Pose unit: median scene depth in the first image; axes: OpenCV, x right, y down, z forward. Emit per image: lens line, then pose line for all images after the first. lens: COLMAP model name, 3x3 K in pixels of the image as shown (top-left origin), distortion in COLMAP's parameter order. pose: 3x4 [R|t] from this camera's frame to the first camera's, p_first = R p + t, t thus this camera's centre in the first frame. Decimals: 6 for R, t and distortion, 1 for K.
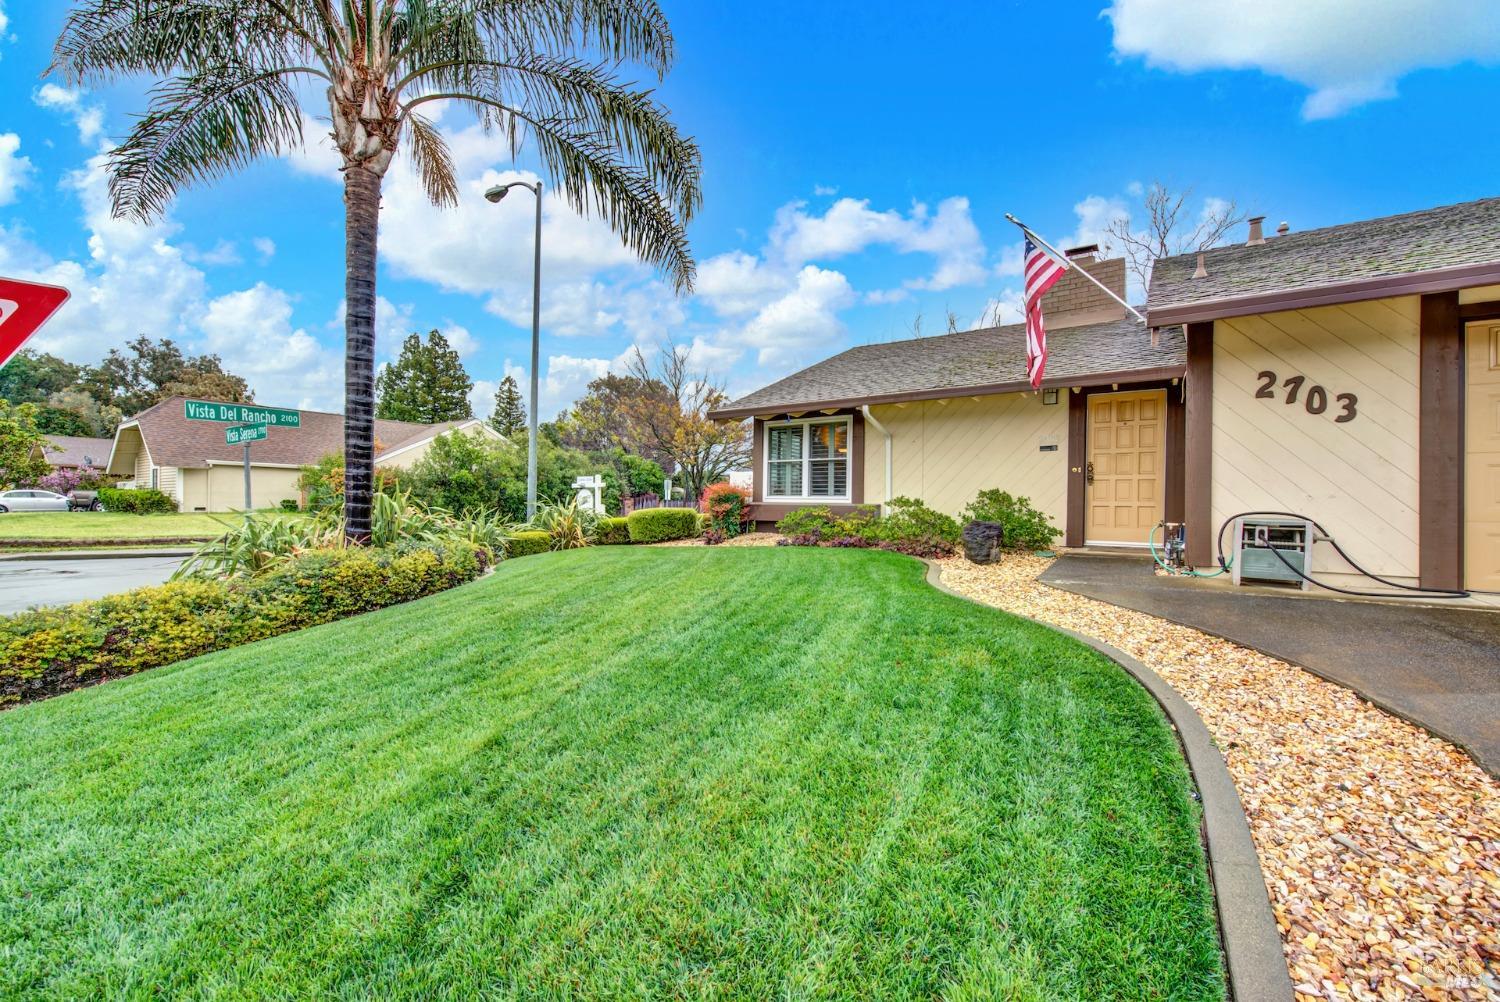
lens RADIAL K [[599.1, 0, 760.2], [0, 599.1, 506.5], [0, 0, 1]] dist [0.004336, -0.001475]
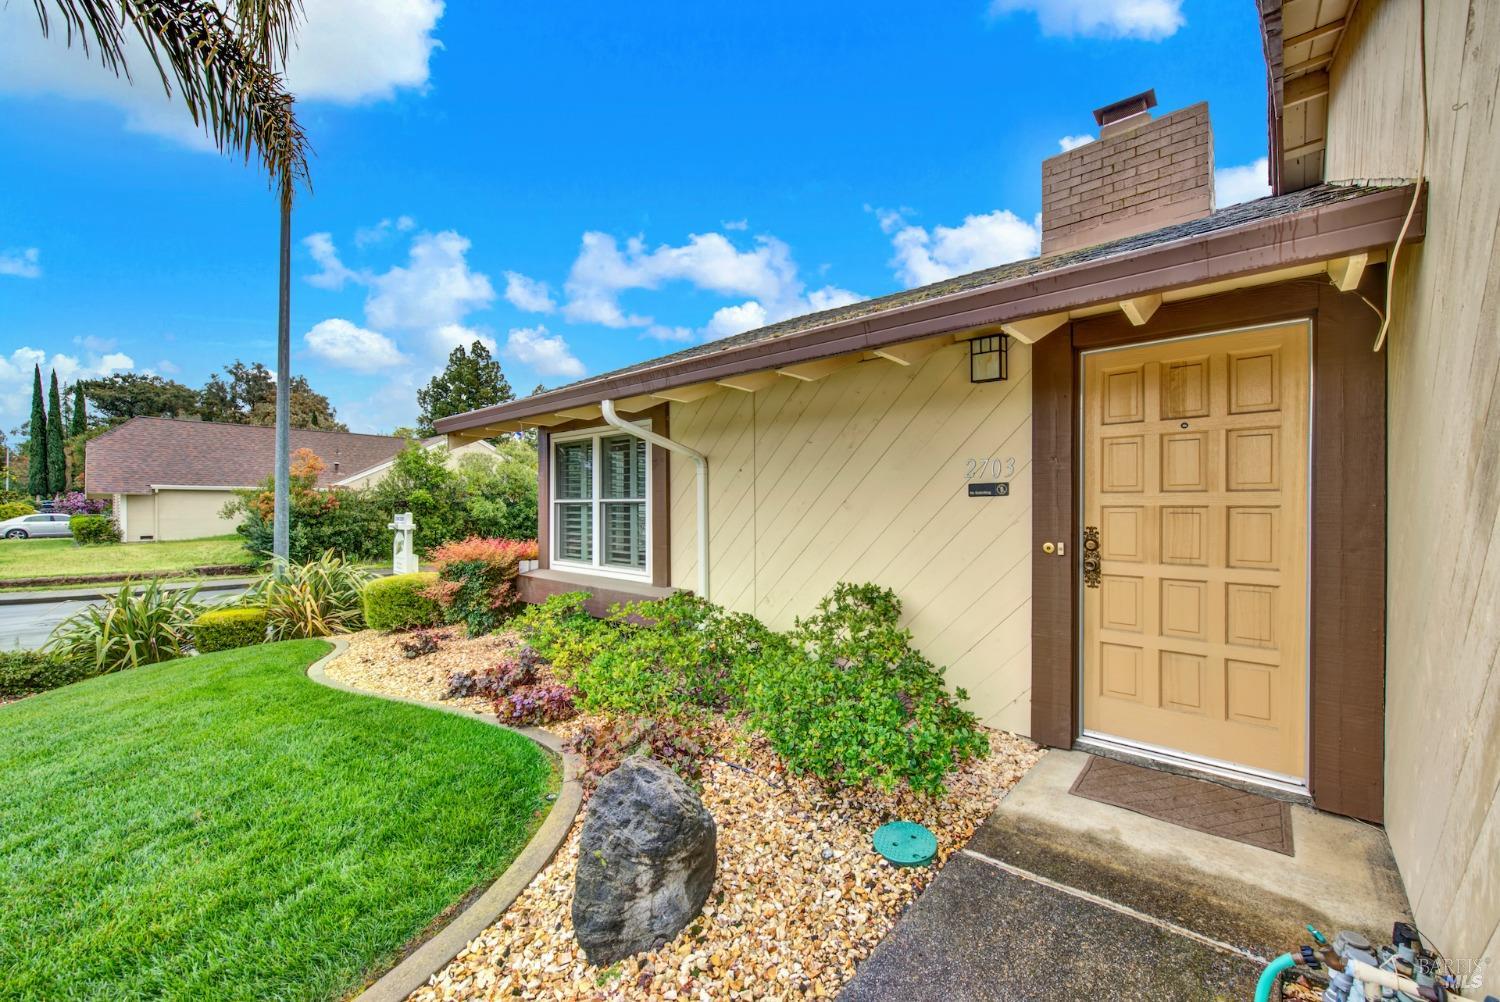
lens RADIAL K [[599.1, 0, 762.5], [0, 599.1, 505.7], [0, 0, 1]] dist [0.004336, -0.001475]
pose [[0.991969, -0.011822, -0.125926, 0.318125], [0.011206, 0.999922, -0.005603, -0.071712], [0.125983, 0.004147, 0.992024, 0.482808]]
